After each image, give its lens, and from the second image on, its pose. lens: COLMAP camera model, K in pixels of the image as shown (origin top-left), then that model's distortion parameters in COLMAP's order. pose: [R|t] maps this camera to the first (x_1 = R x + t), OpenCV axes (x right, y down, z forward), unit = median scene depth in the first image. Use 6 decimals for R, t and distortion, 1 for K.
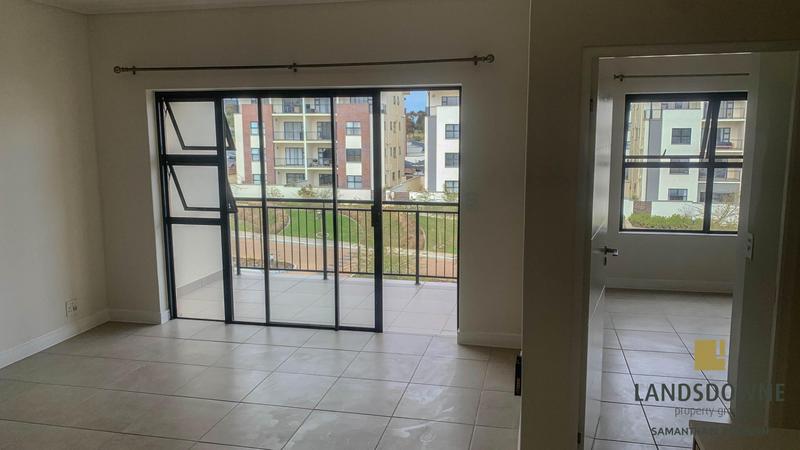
lens RADIAL K [[608.7, 0, 402.7], [0, 608.7, 218.2], [0, 0, 1]] dist [0.091577, -0.147681]
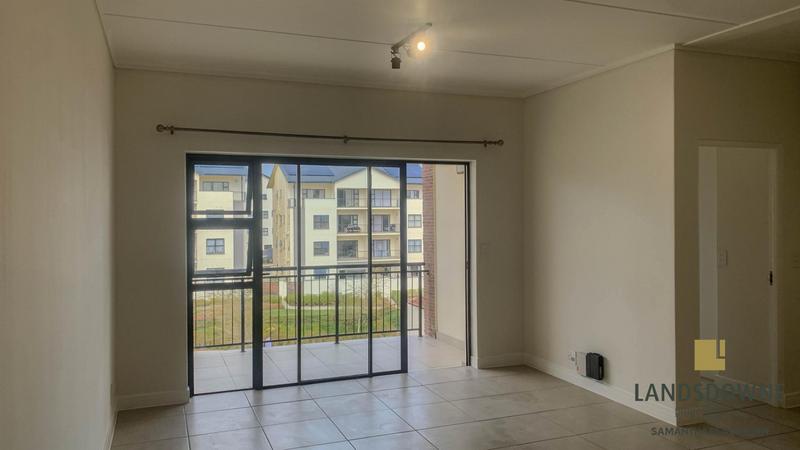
lens RADIAL K [[608.7, 0, 402.7], [0, 608.7, 218.2], [0, 0, 1]] dist [0.091577, -0.147681]
pose [[0.827368, -0.001894, 0.561657, -0.482471], [0.081736, 0.989755, -0.117067, 0.026017], [-0.555681, 0.142765, 0.819046, 0.028021]]
